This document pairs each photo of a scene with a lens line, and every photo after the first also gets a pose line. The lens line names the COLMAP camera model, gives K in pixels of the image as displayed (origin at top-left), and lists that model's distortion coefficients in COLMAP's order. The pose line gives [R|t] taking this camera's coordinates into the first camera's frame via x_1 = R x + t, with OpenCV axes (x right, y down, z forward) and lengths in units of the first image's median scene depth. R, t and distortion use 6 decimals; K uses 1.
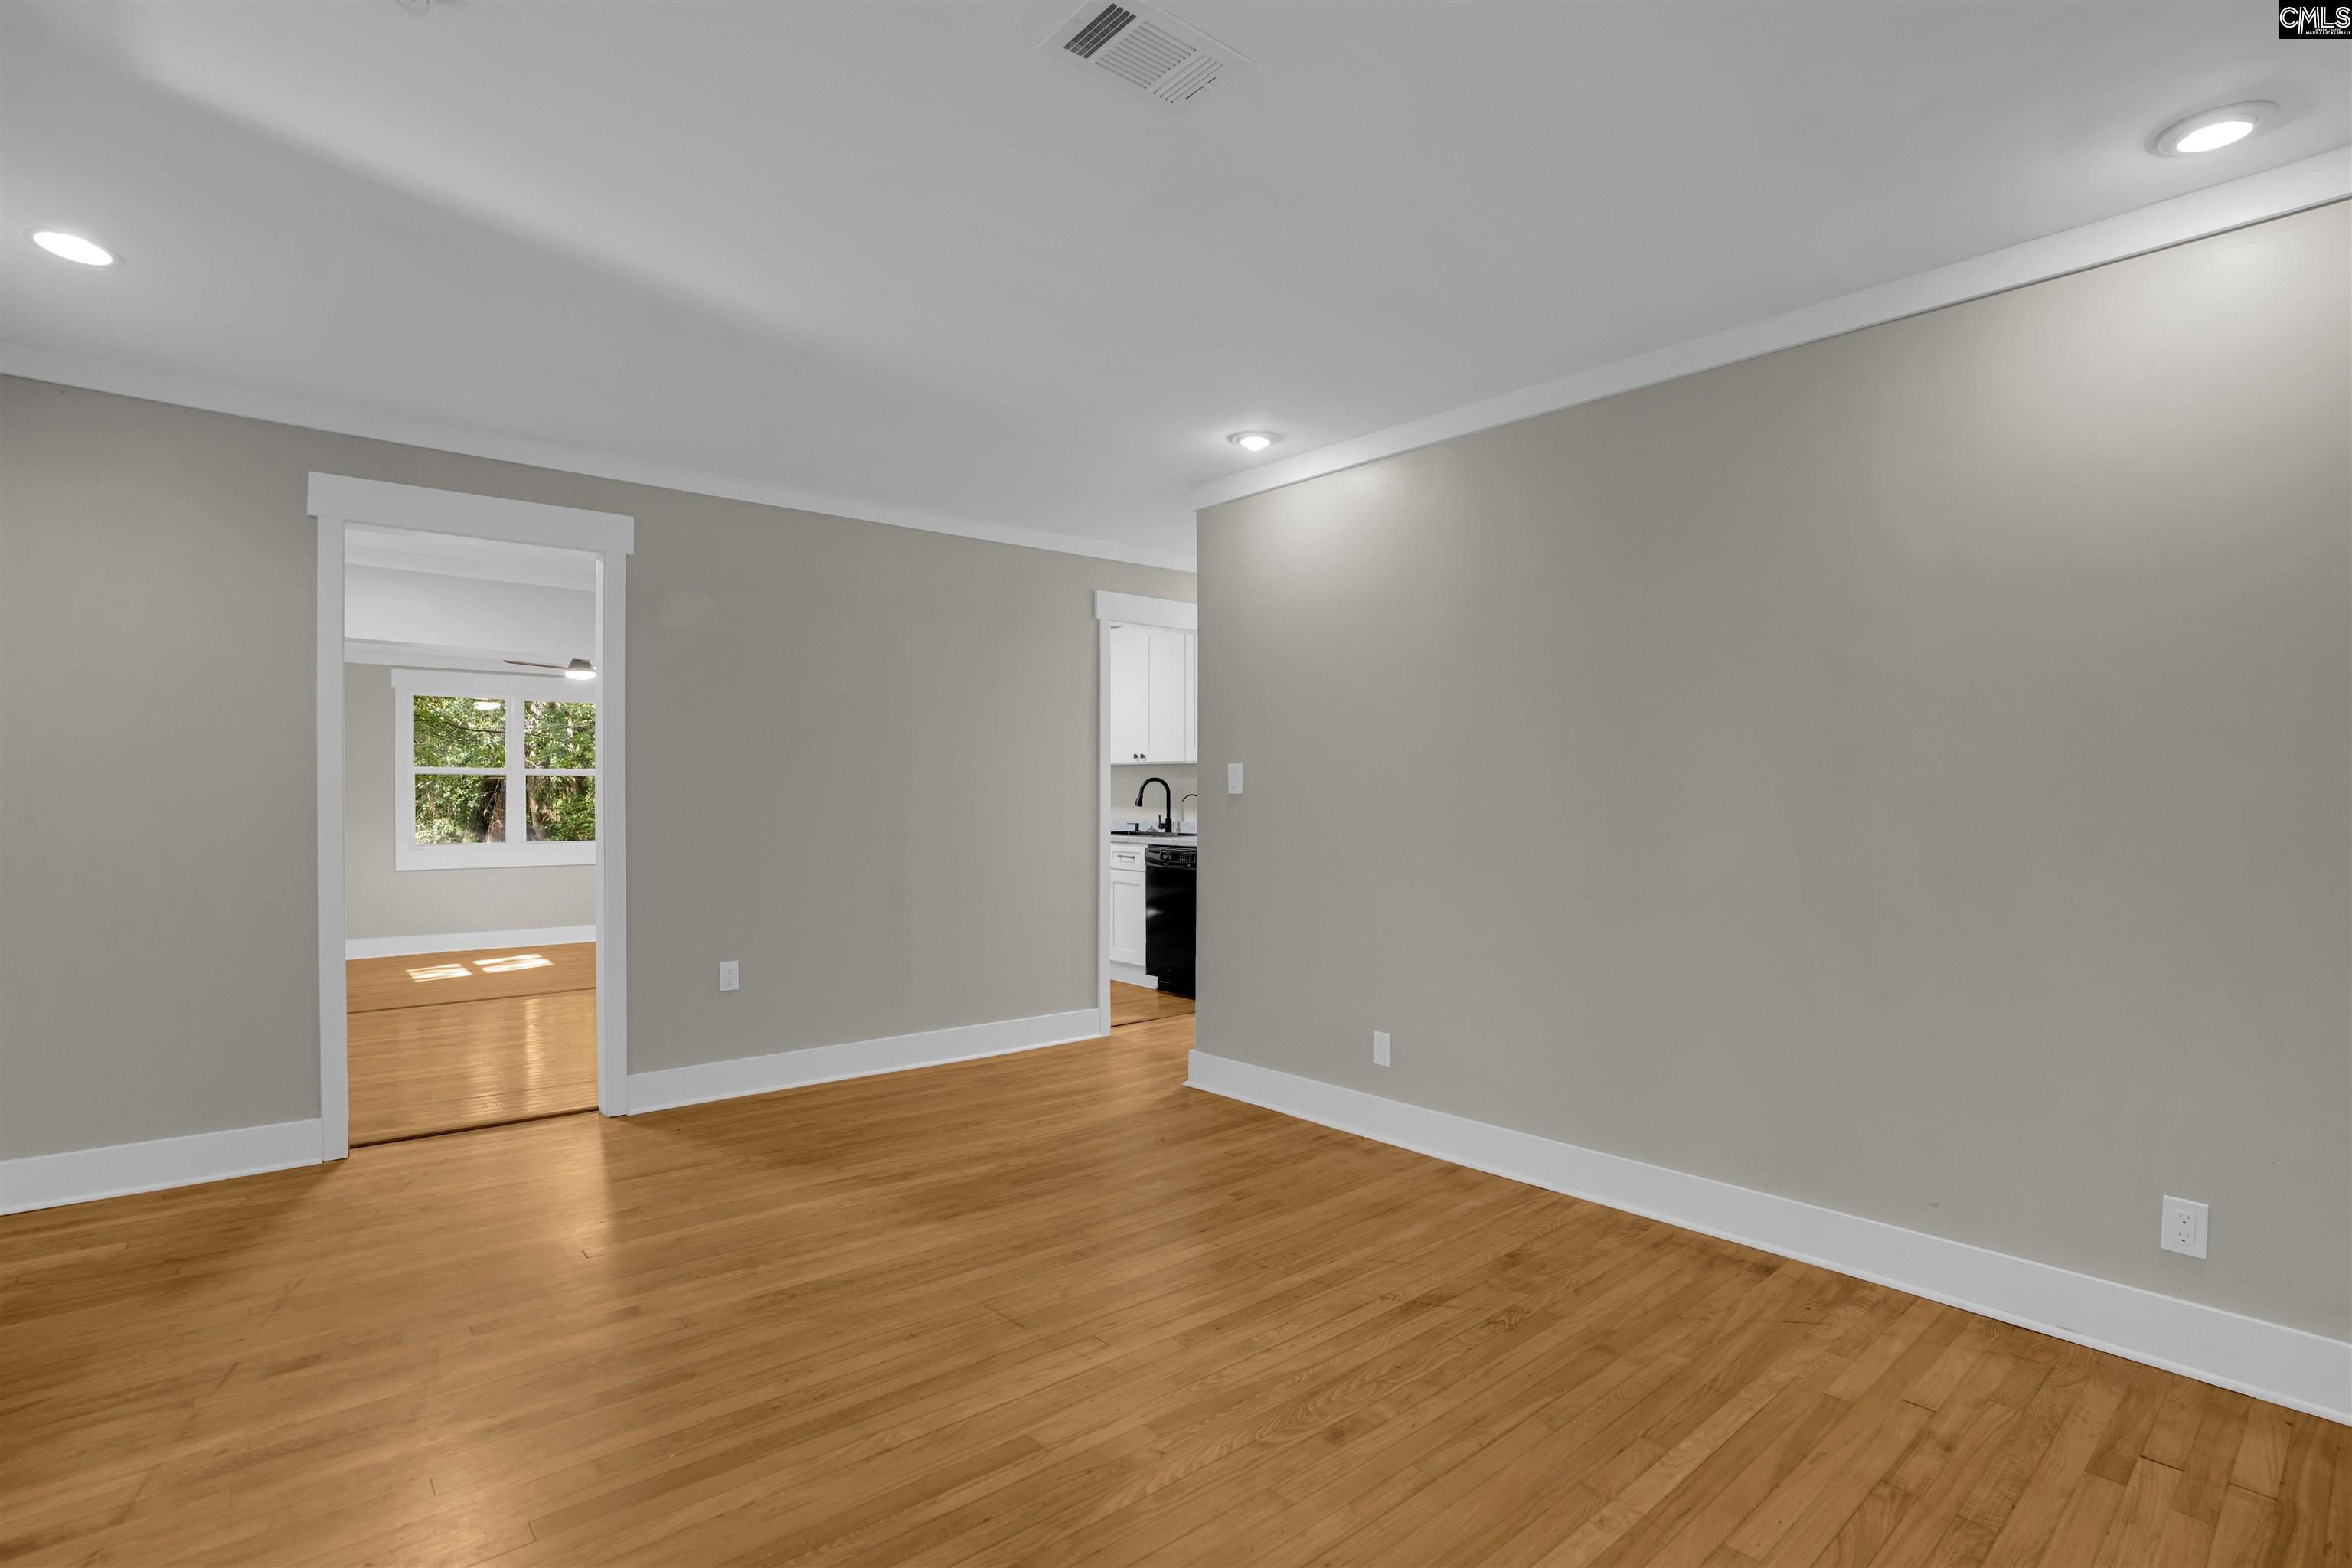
lens RADIAL K [[1126.2, 0, 1183.6], [0, 1126.2, 778.3], [0, 0, 1]] dist [-0.073880, 0.030075]
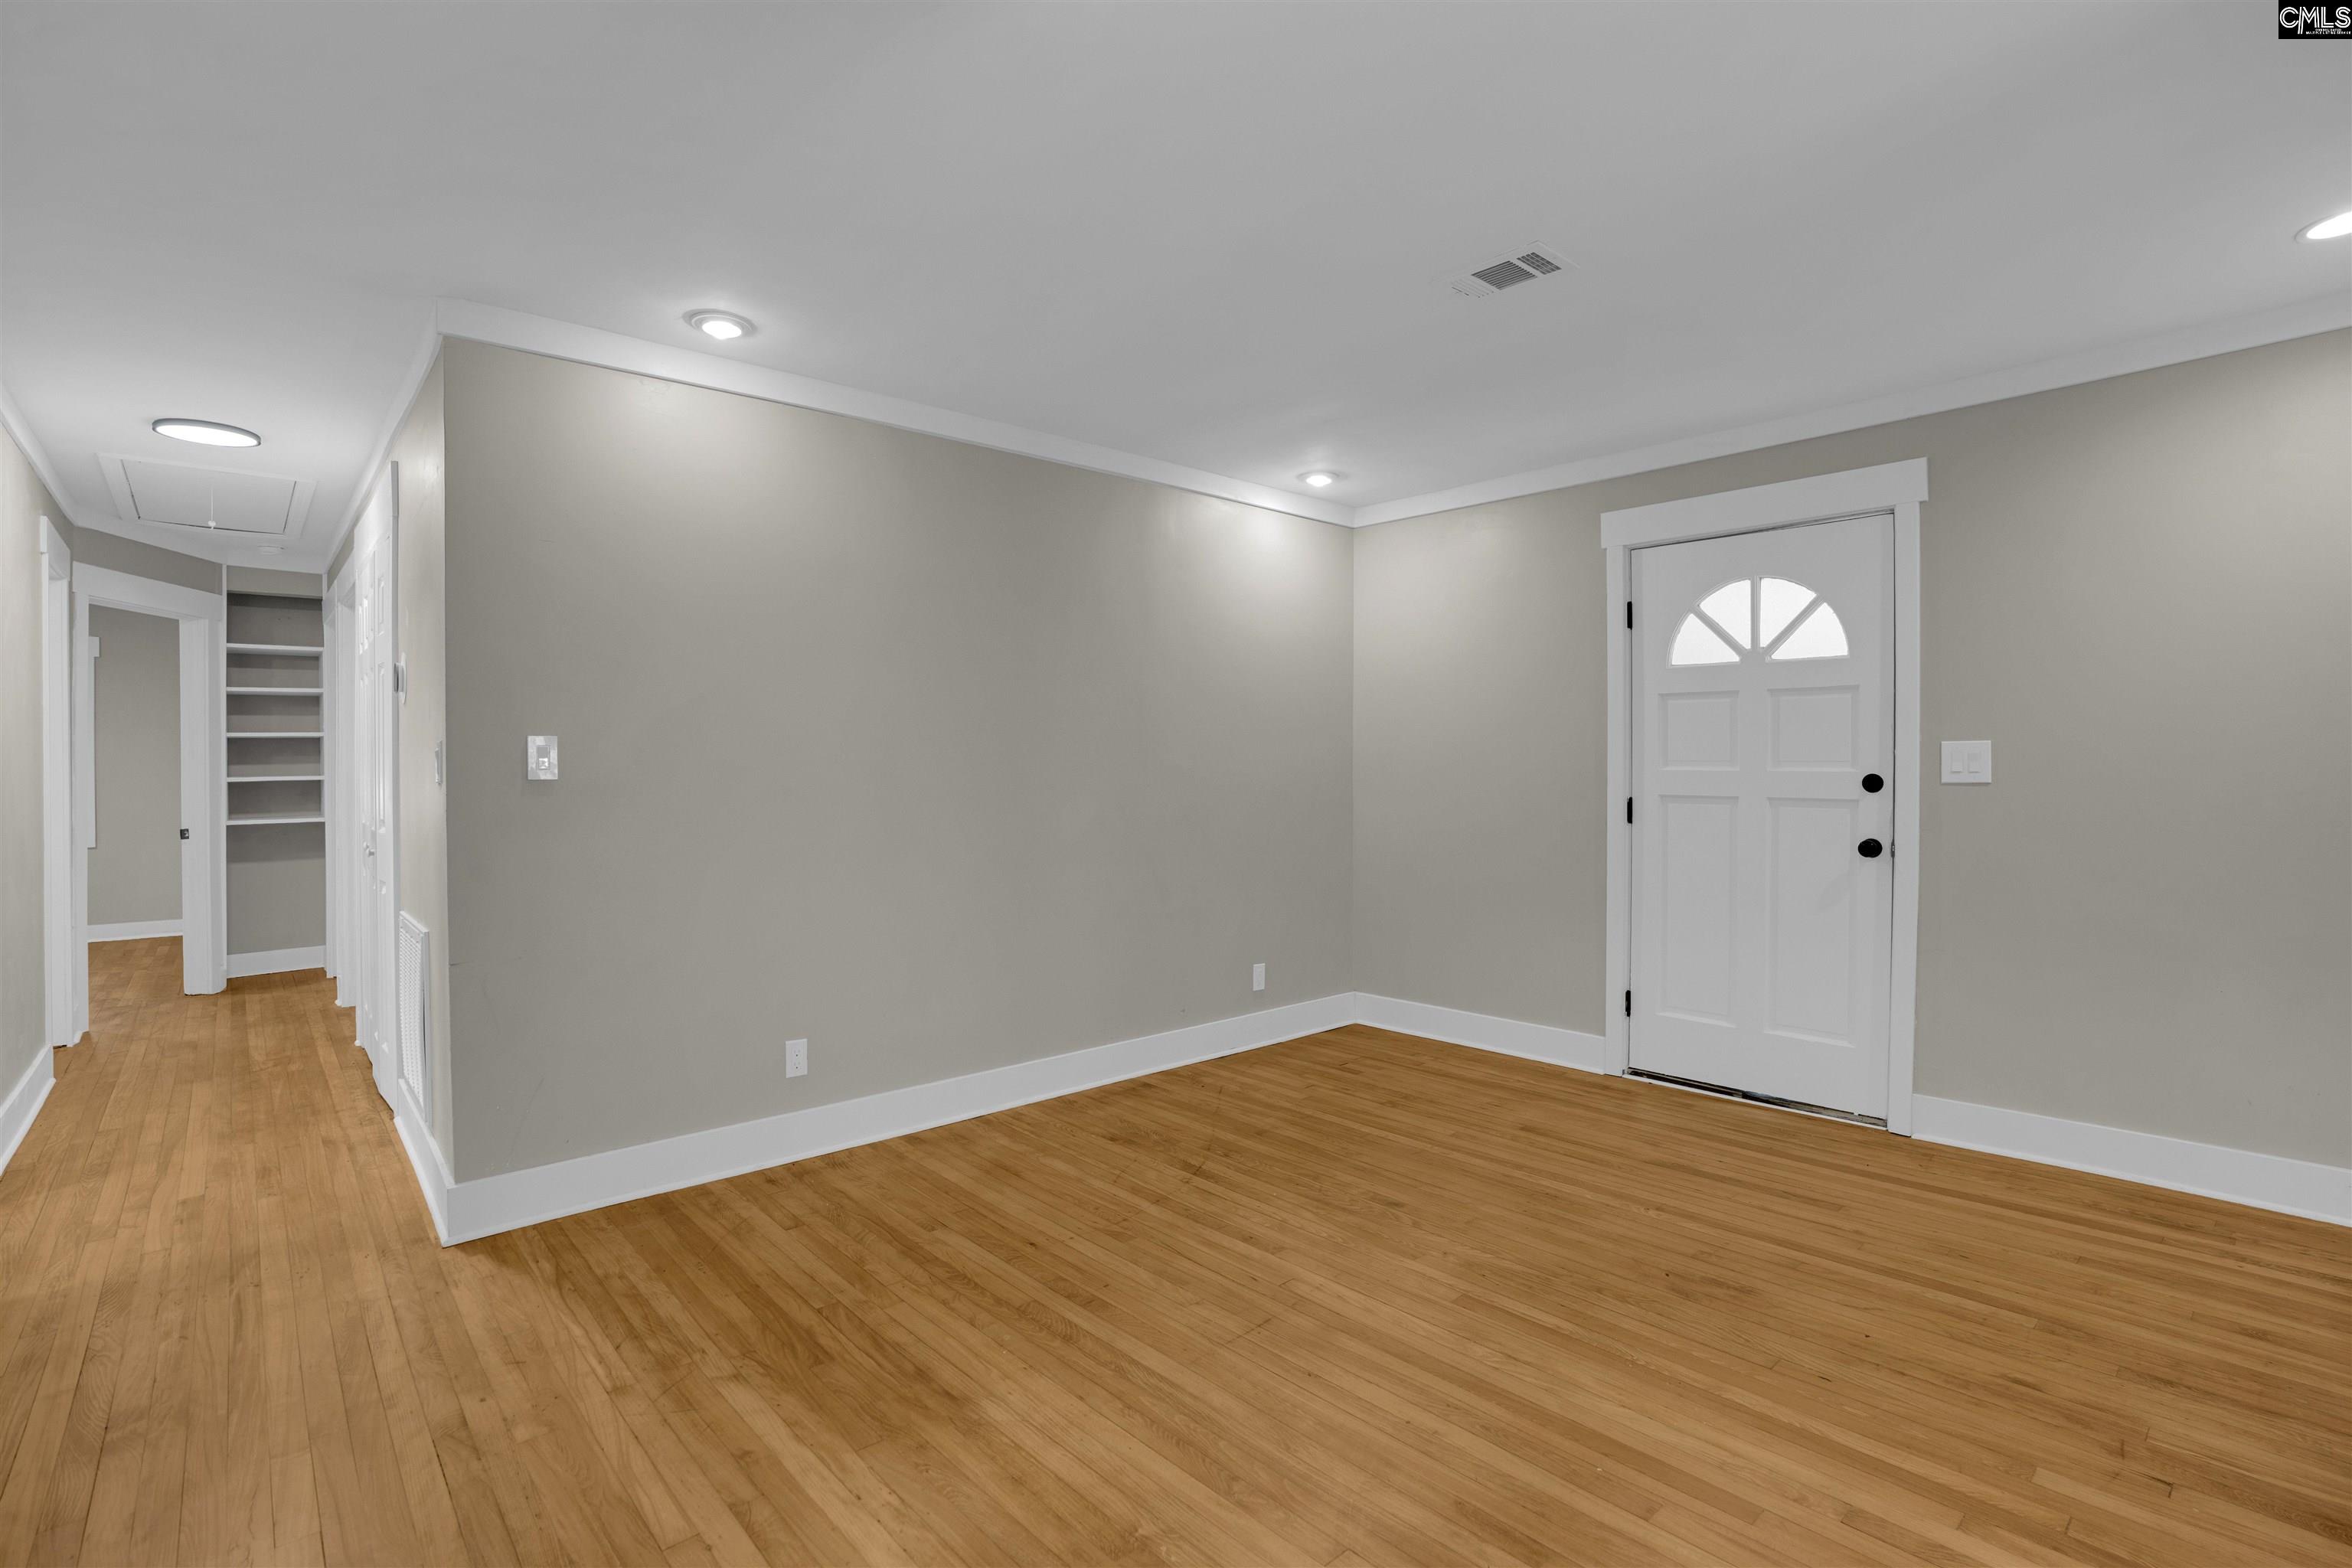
lens RADIAL K [[1087.6, 0, 1173.6], [0, 1087.6, 778.8], [0, 0, 1]] dist [-0.073326, 0.026384]
pose [[-0.012461, -0.015483, 0.999802, -0.954900], [-0.007608, 0.999853, 0.015389, -0.006852], [-0.999893, -0.007415, -0.012577, 0.954968]]
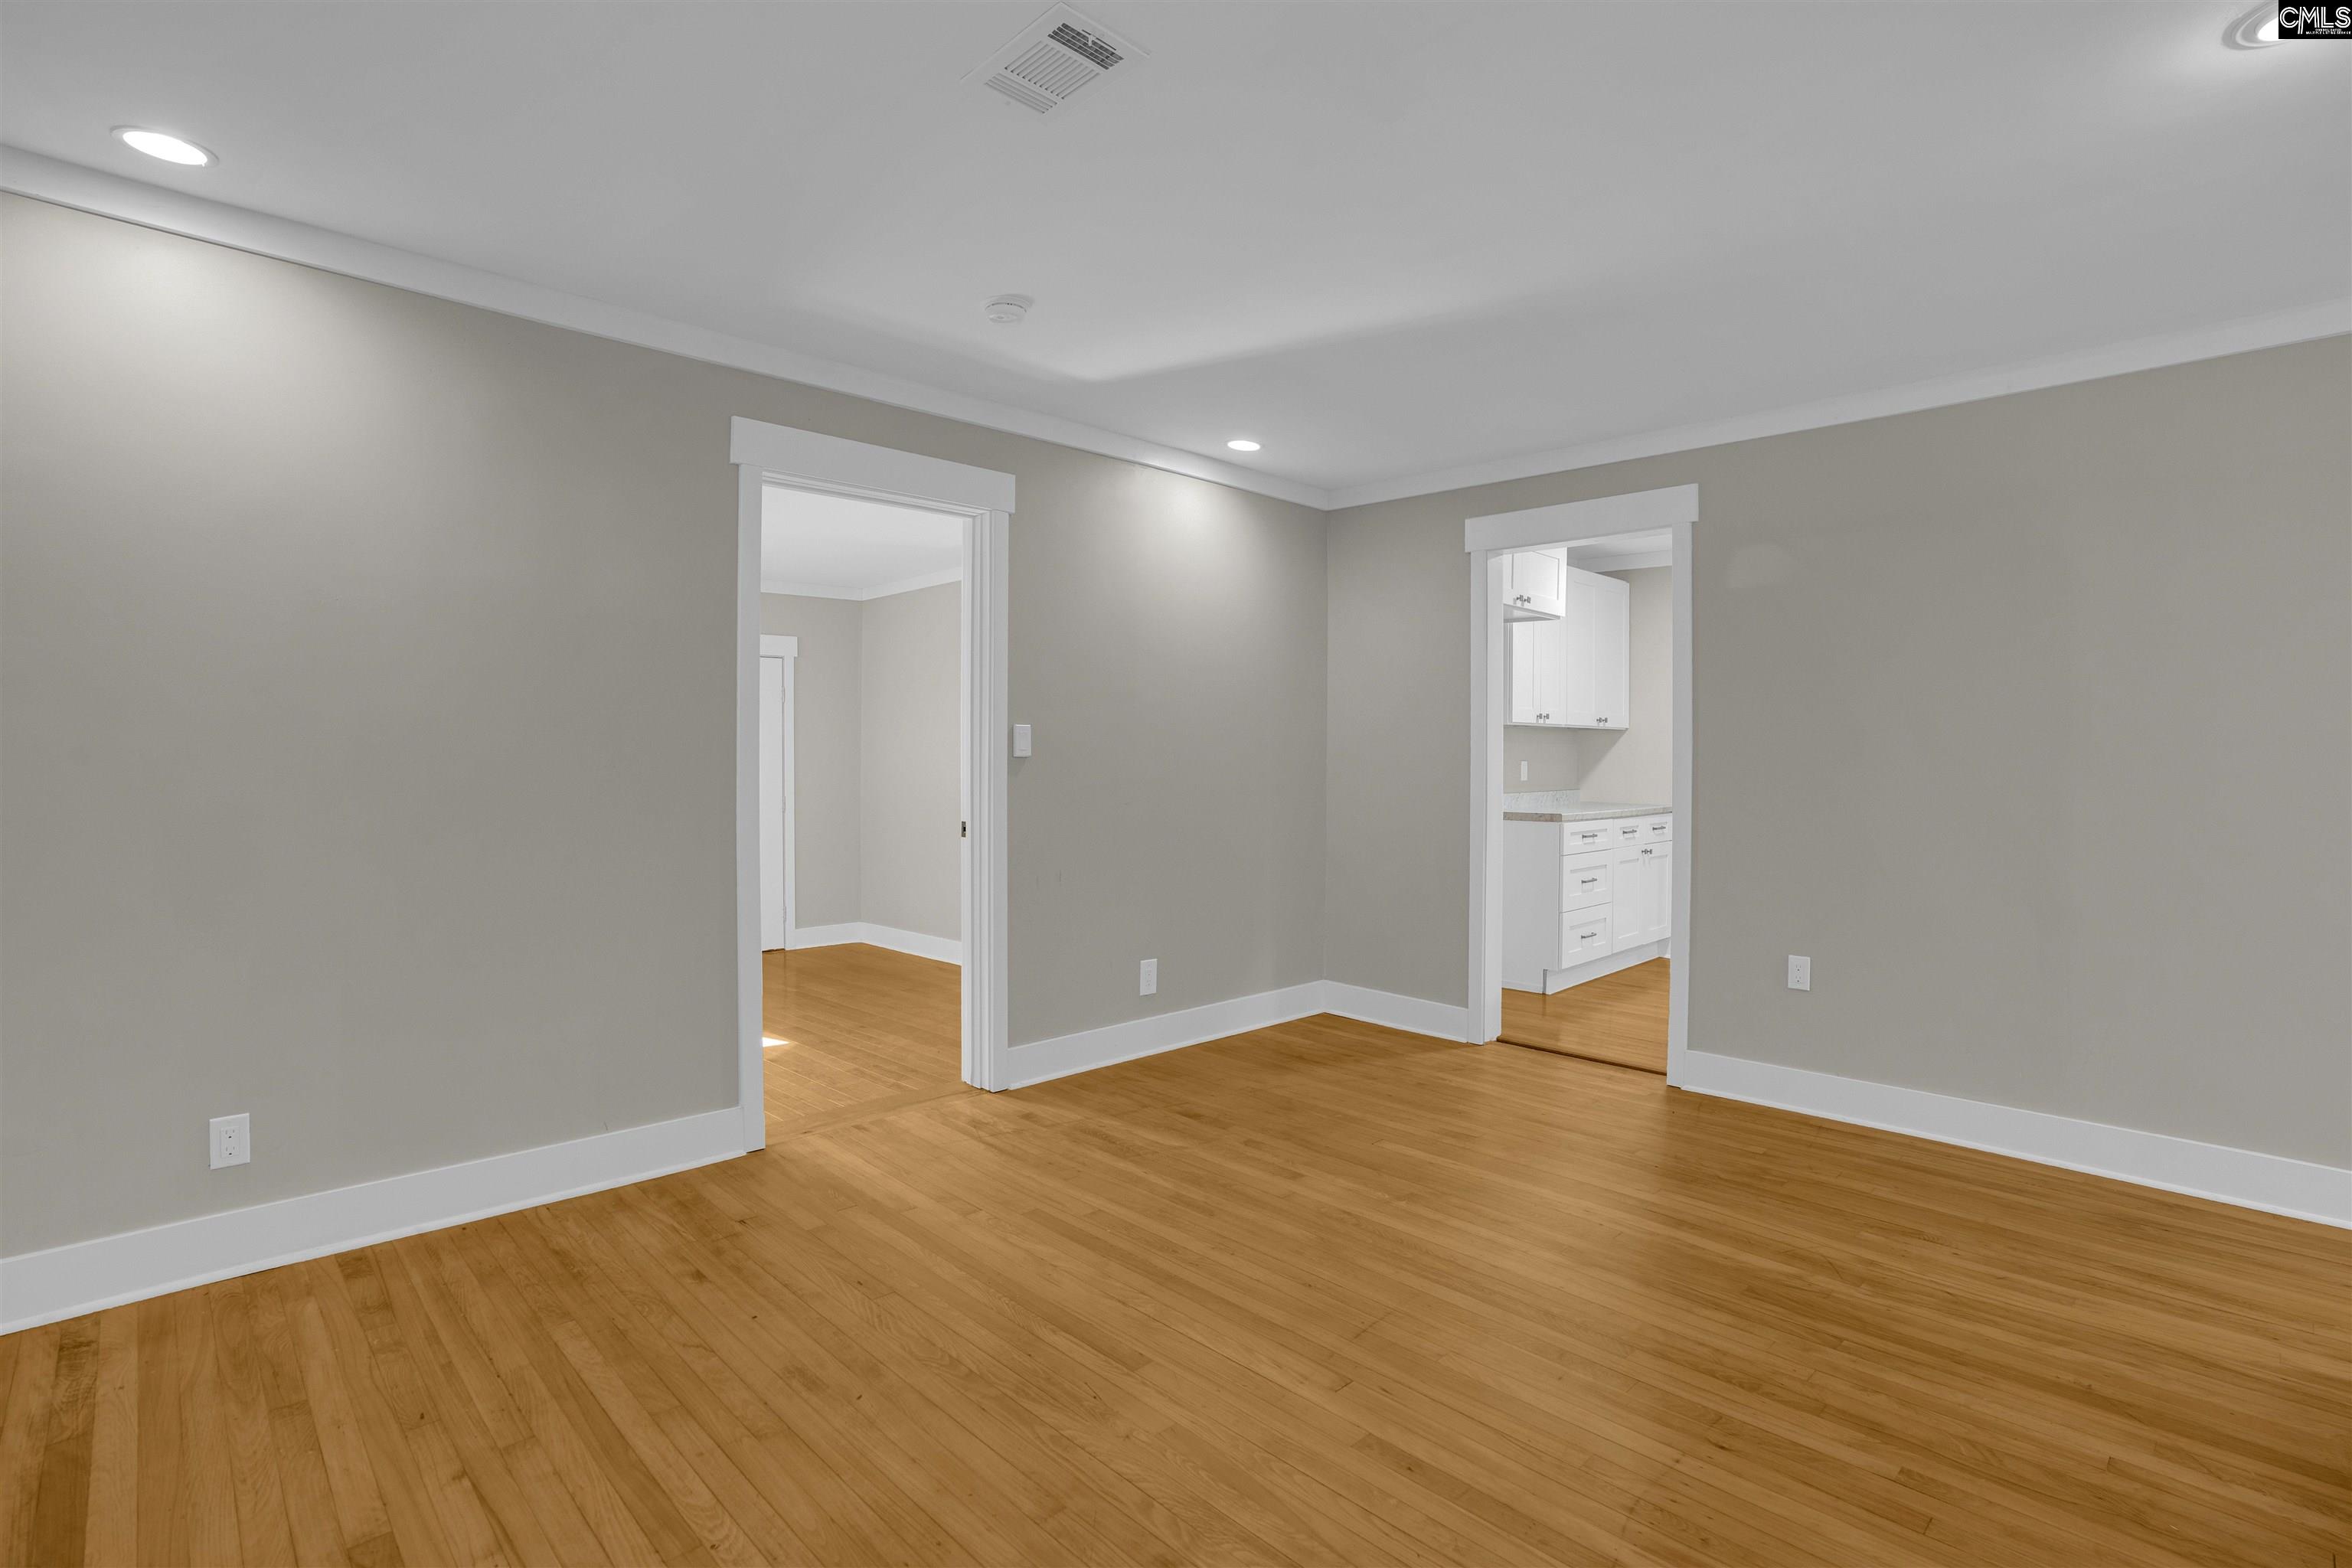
lens RADIAL K [[1126.2, 0, 1183.6], [0, 1126.2, 778.3], [0, 0, 1]] dist [-0.073880, 0.030075]
pose [[0.052688, 0.016898, -0.998468, 0.673022], [0.006619, 0.999829, 0.017270, 0.002074], [0.998589, -0.007519, 0.052567, 0.700111]]
